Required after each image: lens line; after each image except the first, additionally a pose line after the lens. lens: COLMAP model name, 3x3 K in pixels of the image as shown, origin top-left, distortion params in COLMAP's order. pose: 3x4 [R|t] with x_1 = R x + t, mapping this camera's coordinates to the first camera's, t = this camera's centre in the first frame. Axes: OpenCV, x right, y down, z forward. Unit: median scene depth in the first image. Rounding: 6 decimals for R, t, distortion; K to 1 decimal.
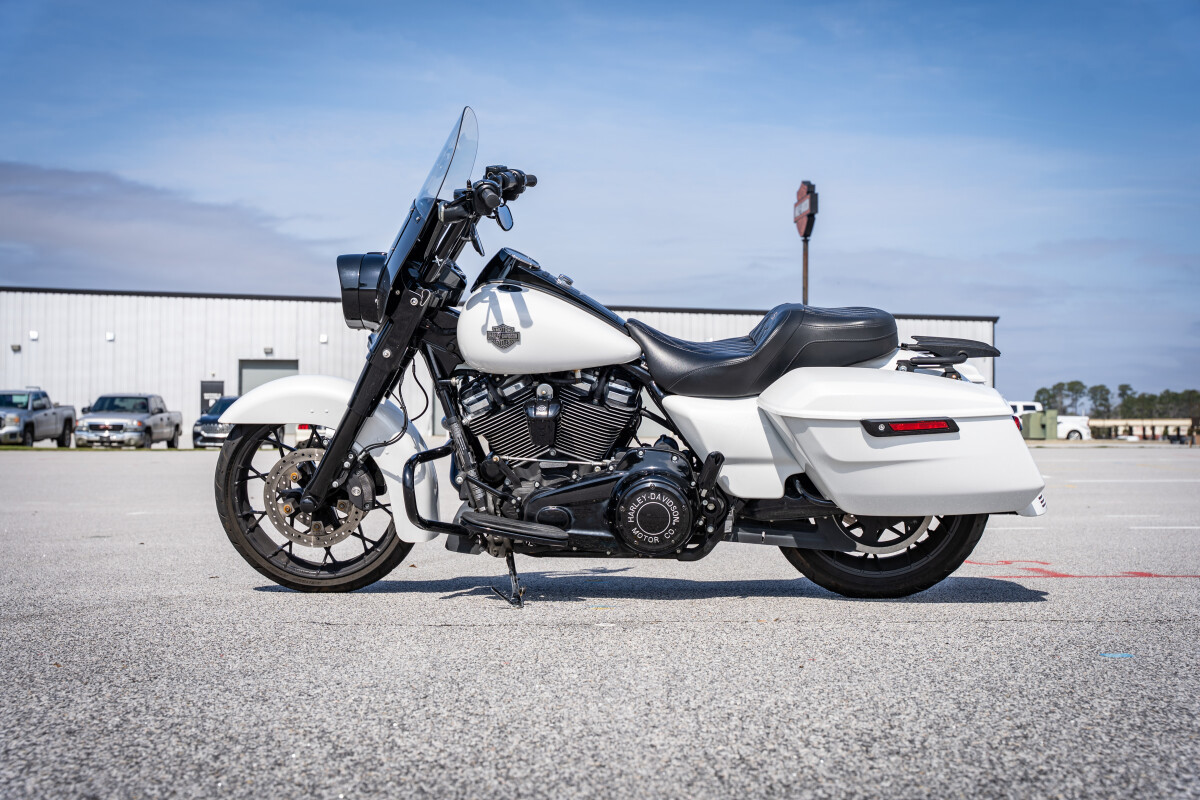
lens RADIAL K [[1599.8, 0, 598.9], [0, 1599.8, 400.0], [0, 0, 1]] dist [0.039627, 0.000000]
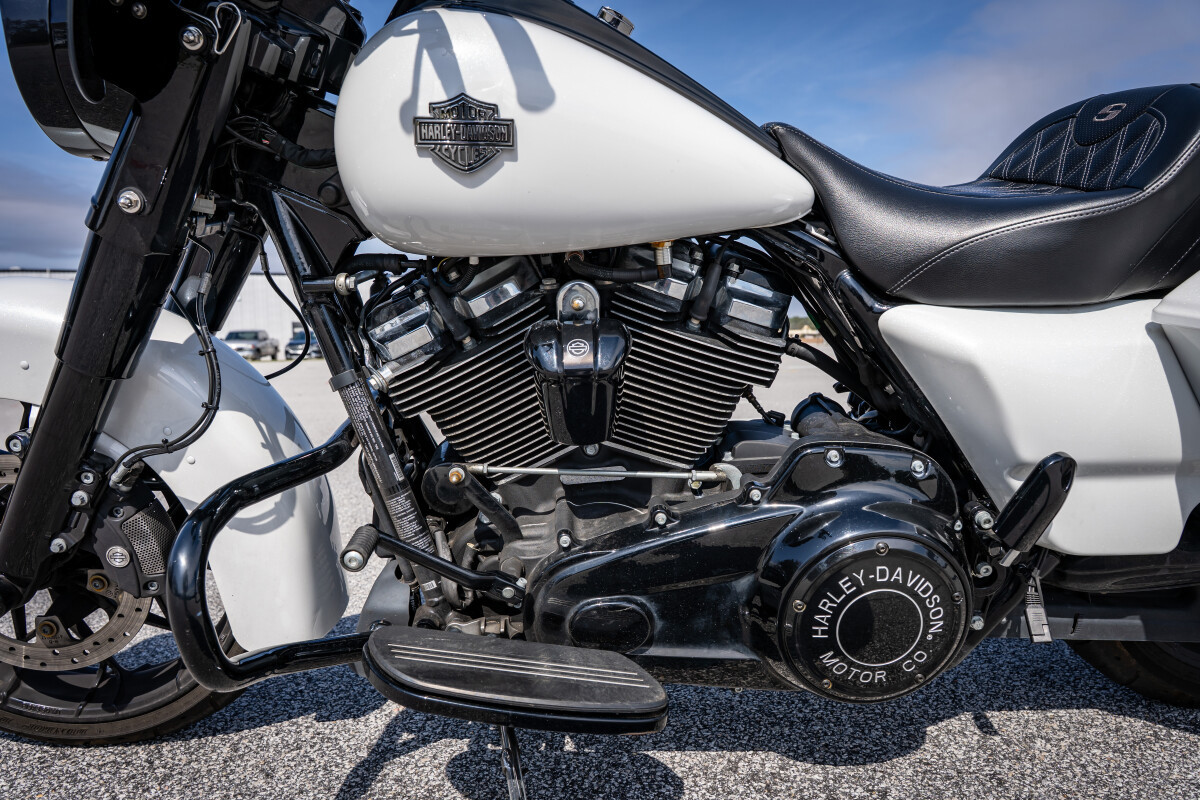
lens RADIAL K [[832.3, 0, 598.2], [0, 832.3, 401.4], [0, 0, 1]] dist [-0.007782, -0.000728]
pose [[0.994086, -0.032226, 0.103707, -0.049972], [0.022772, 0.995583, 0.091081, 0.000409], [-0.106184, -0.088181, 0.990429, 0.788645]]
